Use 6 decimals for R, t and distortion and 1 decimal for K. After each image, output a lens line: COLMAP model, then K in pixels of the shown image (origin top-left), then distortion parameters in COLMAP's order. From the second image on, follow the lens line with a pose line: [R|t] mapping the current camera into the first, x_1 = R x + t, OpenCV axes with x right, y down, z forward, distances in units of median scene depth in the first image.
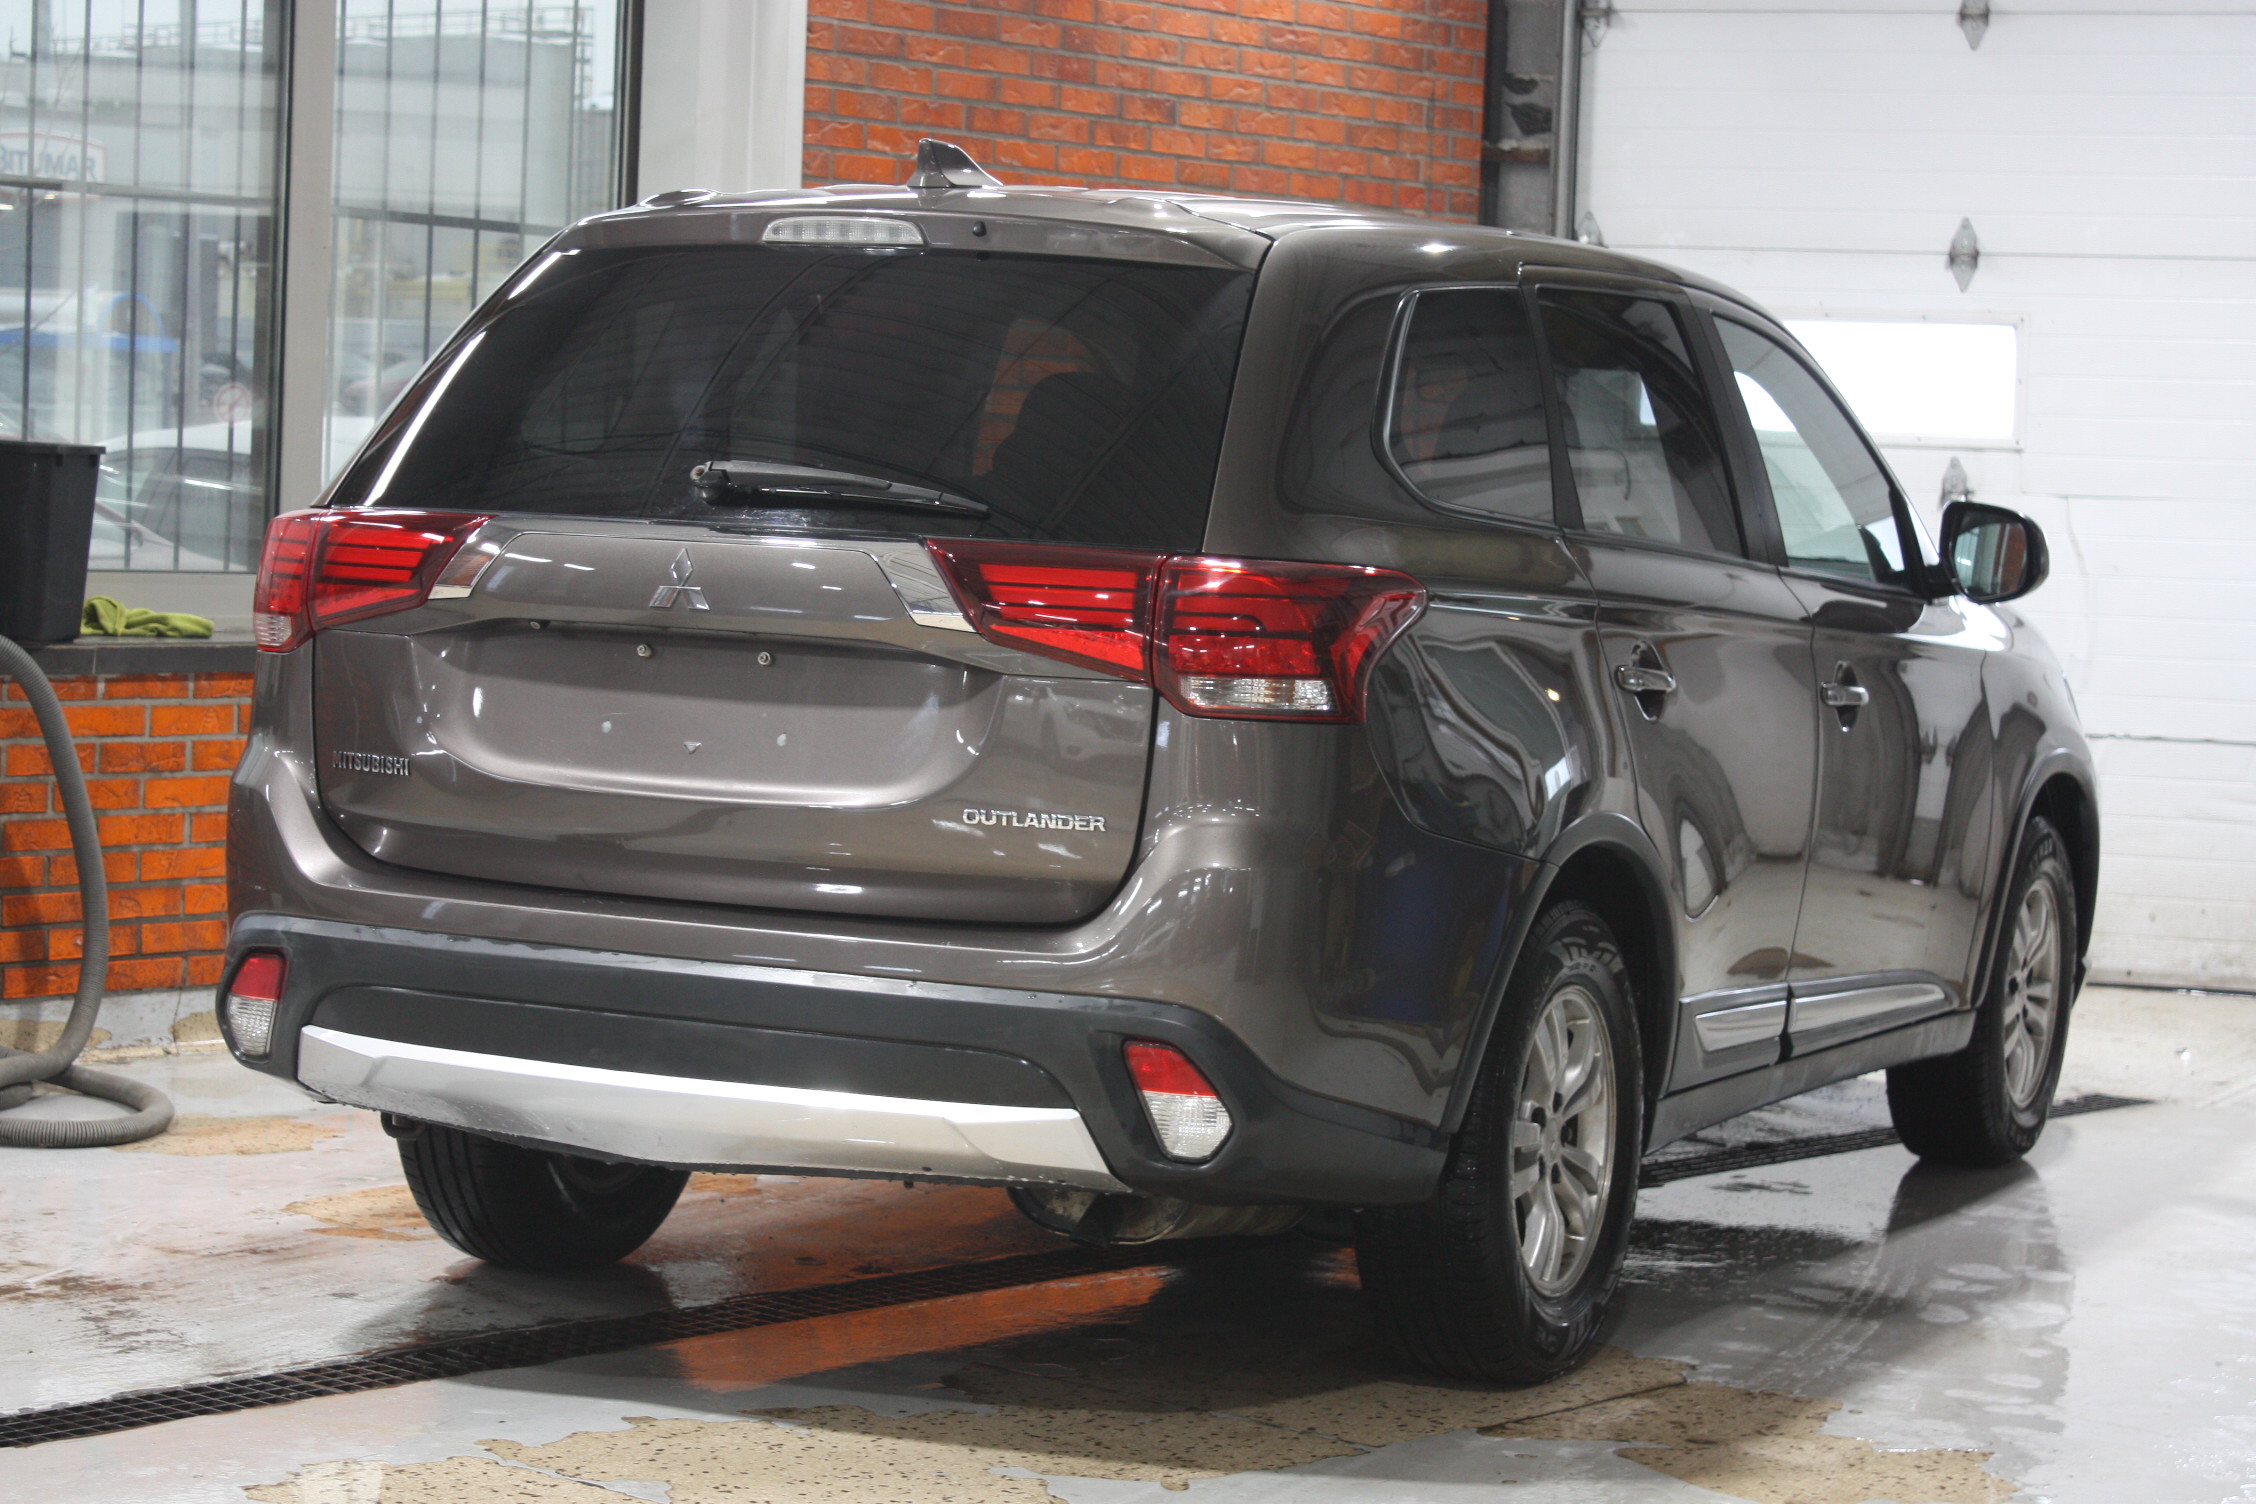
lens RADIAL K [[4710.4, 0, 1129.9], [0, 4710.4, 752.6], [0, 0, 1]] dist [0.060985, 0.000000]
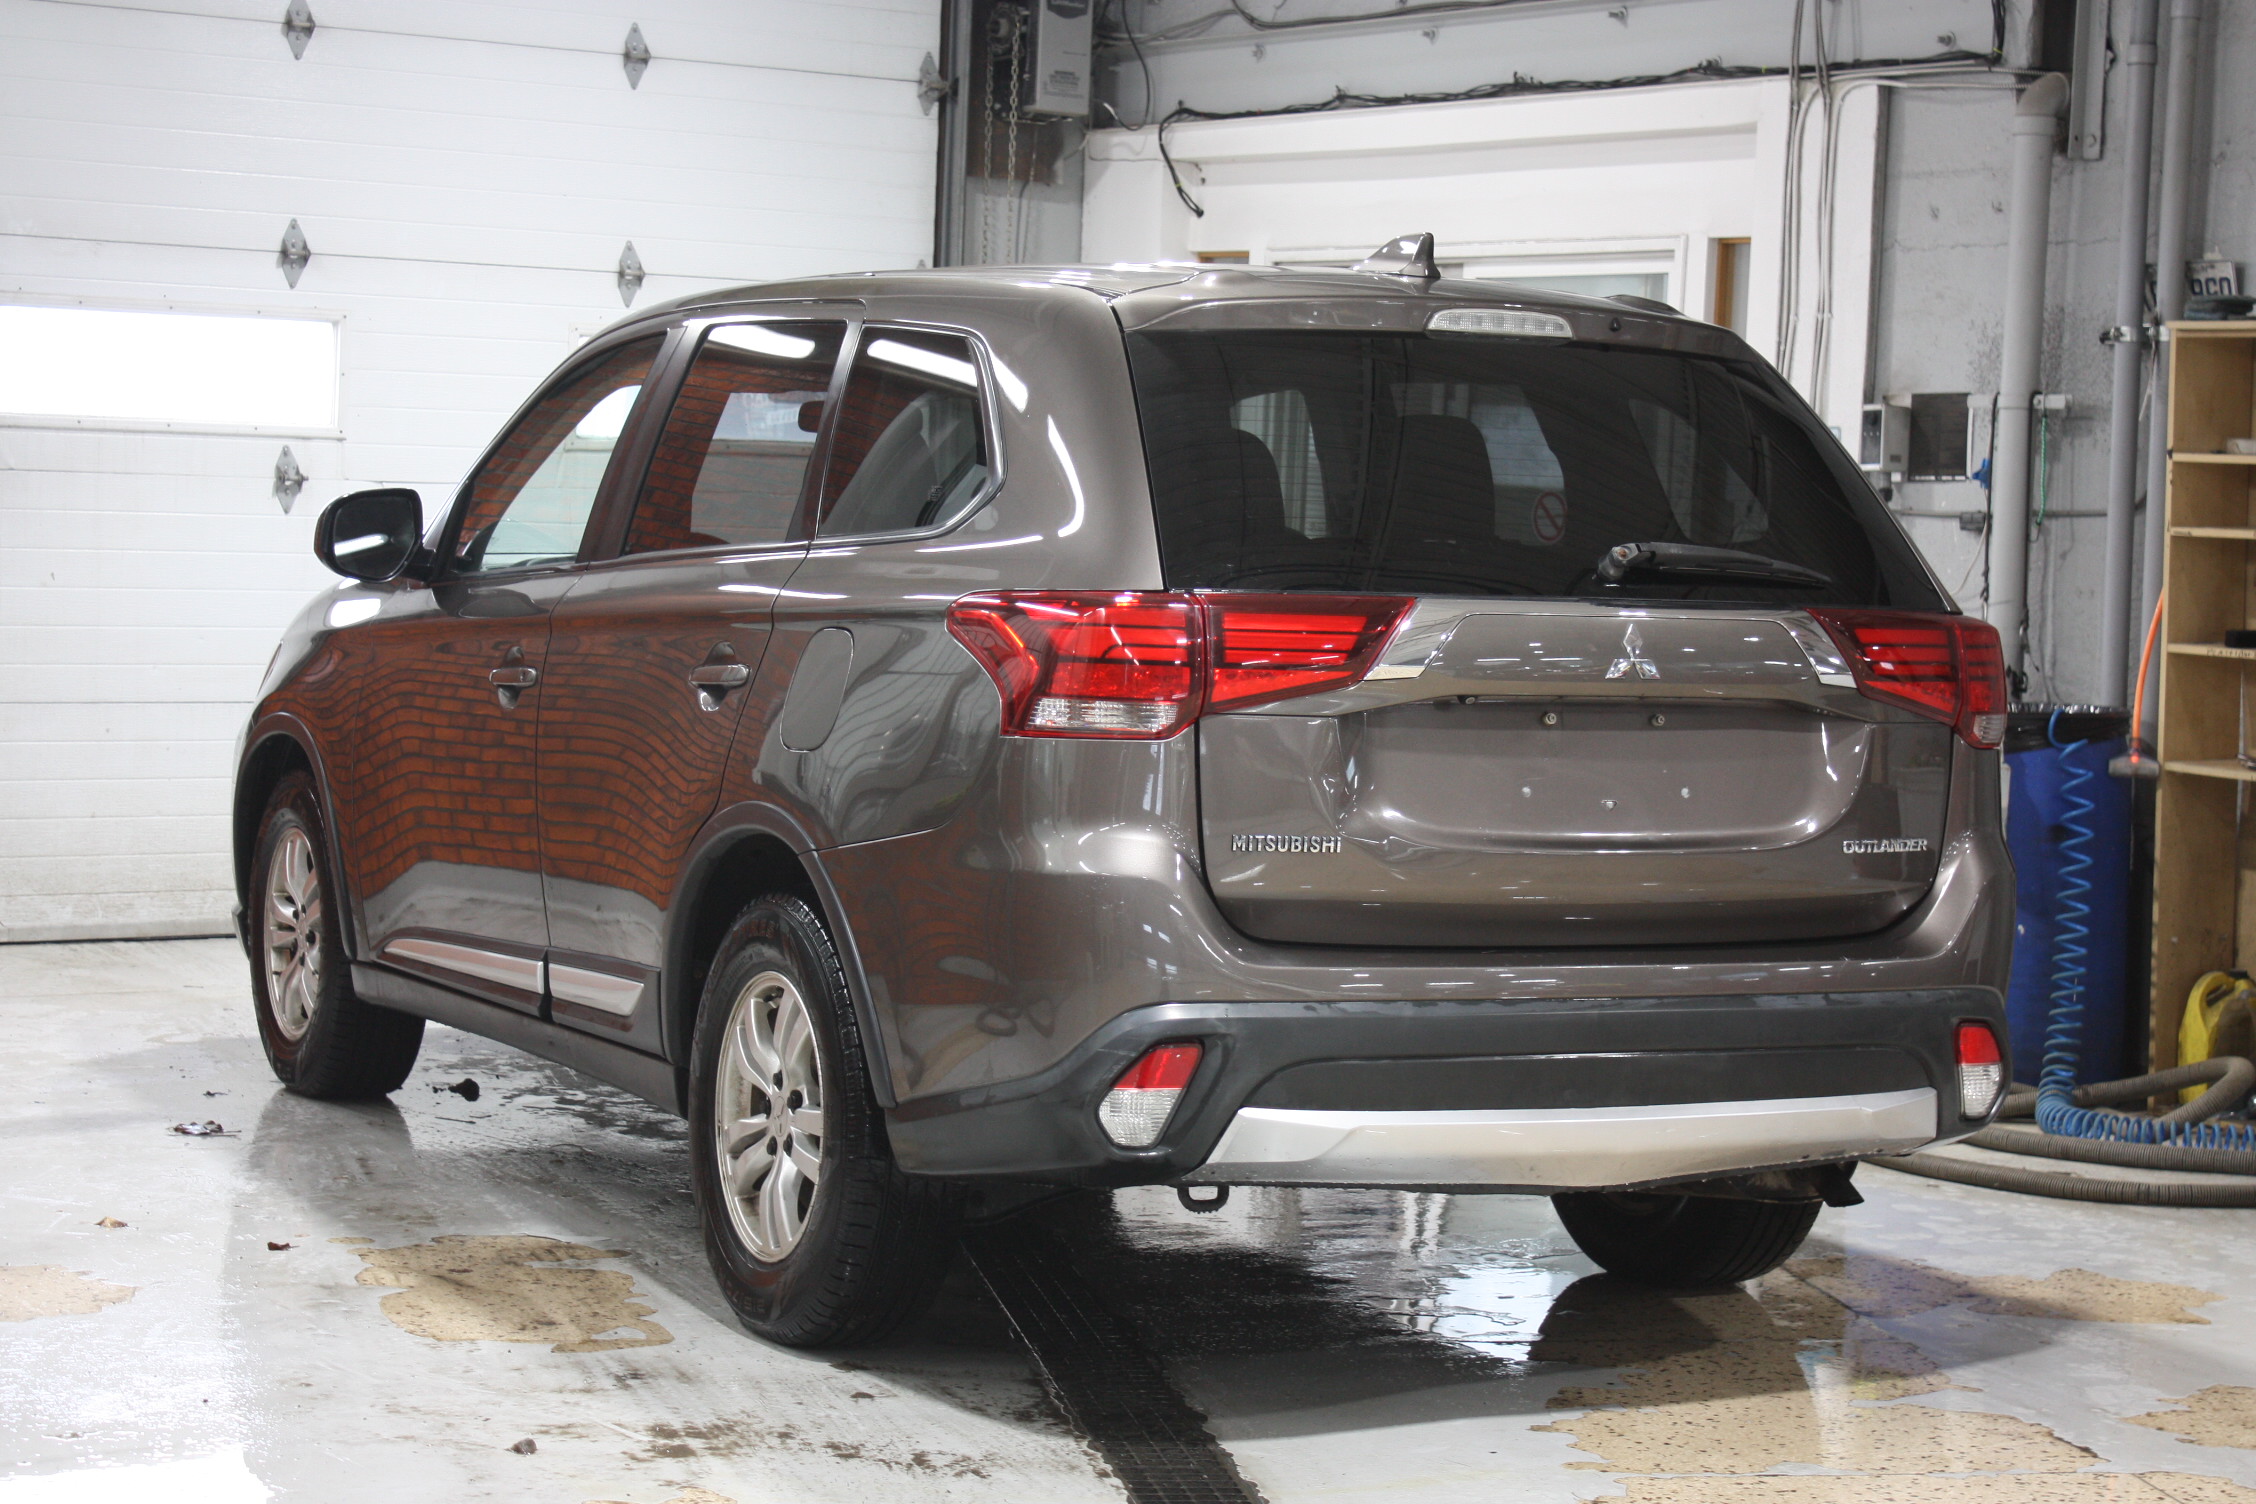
lens RADIAL K [[4516.5, 0, 1132.0], [0, 4516.5, 750.6], [0, 0, 1]] dist [0.021340, 0.000000]
pose [[0.606253, -0.062775, 0.792790, -0.592725], [0.039923, 0.998025, 0.048497, -0.041262], [-0.794269, 0.002249, 0.607562, 0.270762]]
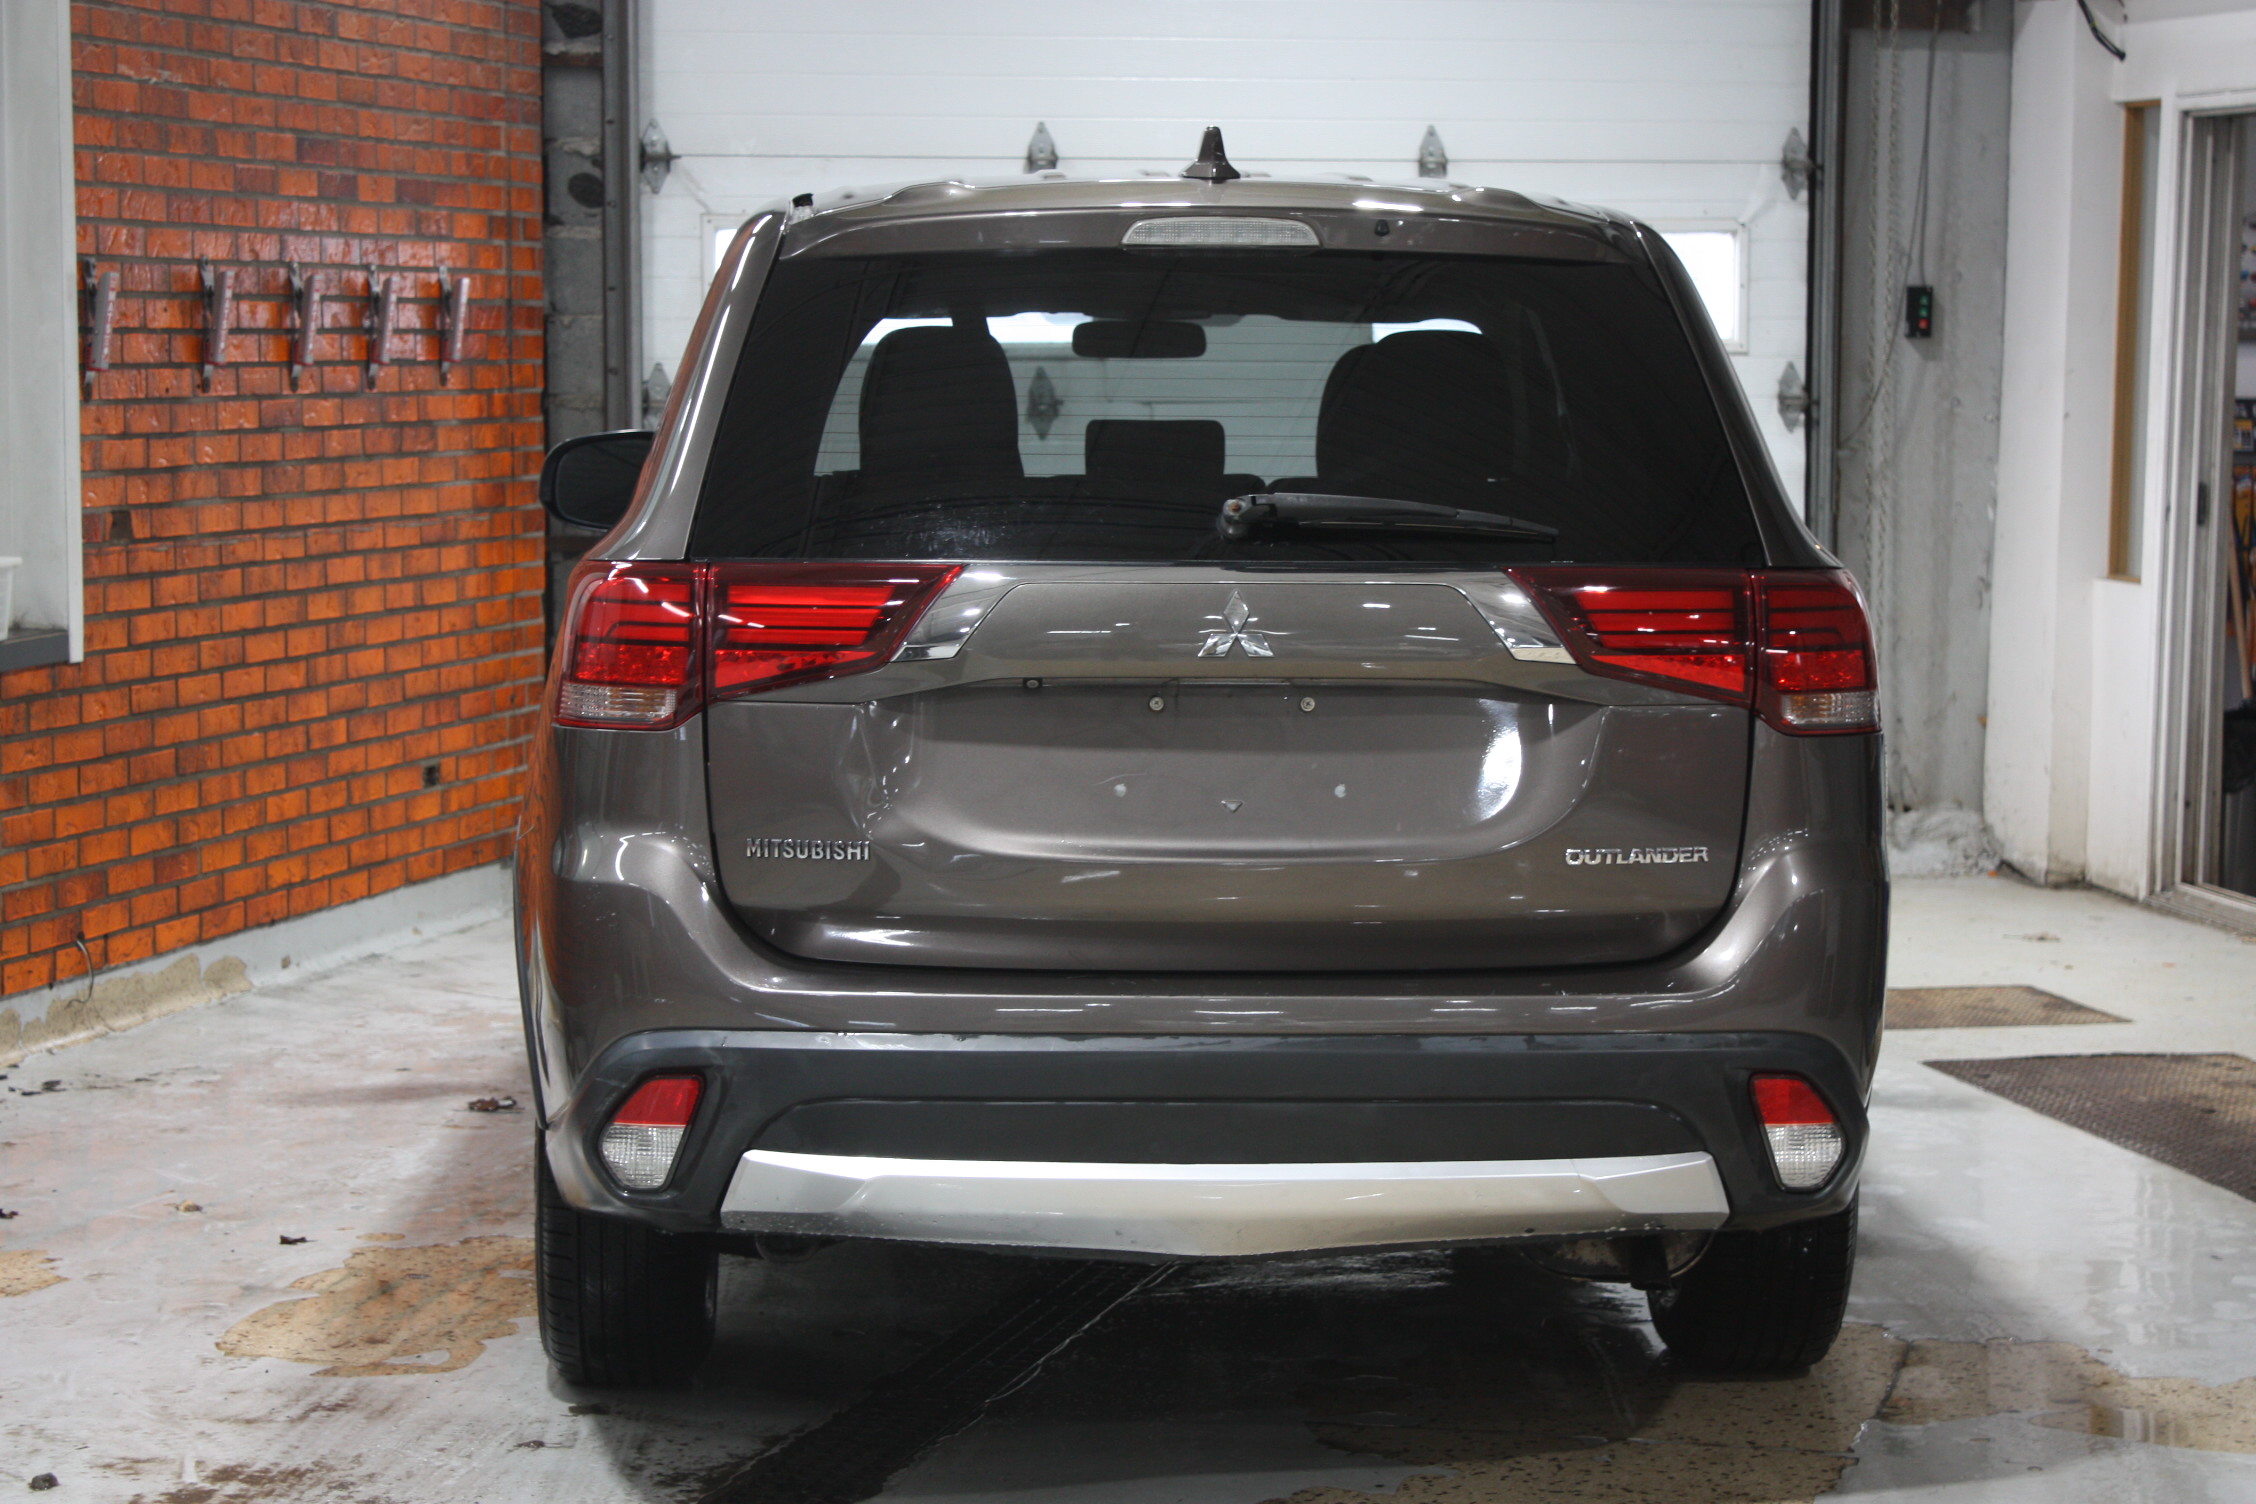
lens RADIAL K [[4987.4, 0, 1122.9], [0, 4987.4, 754.1], [0, 0, 1]] dist [0.012235, 0.000000]
pose [[0.883963, -0.075403, 0.461437, -0.335740], [0.060404, 0.997057, 0.047213, -0.035024], [-0.463639, -0.013862, 0.885916, 0.087831]]
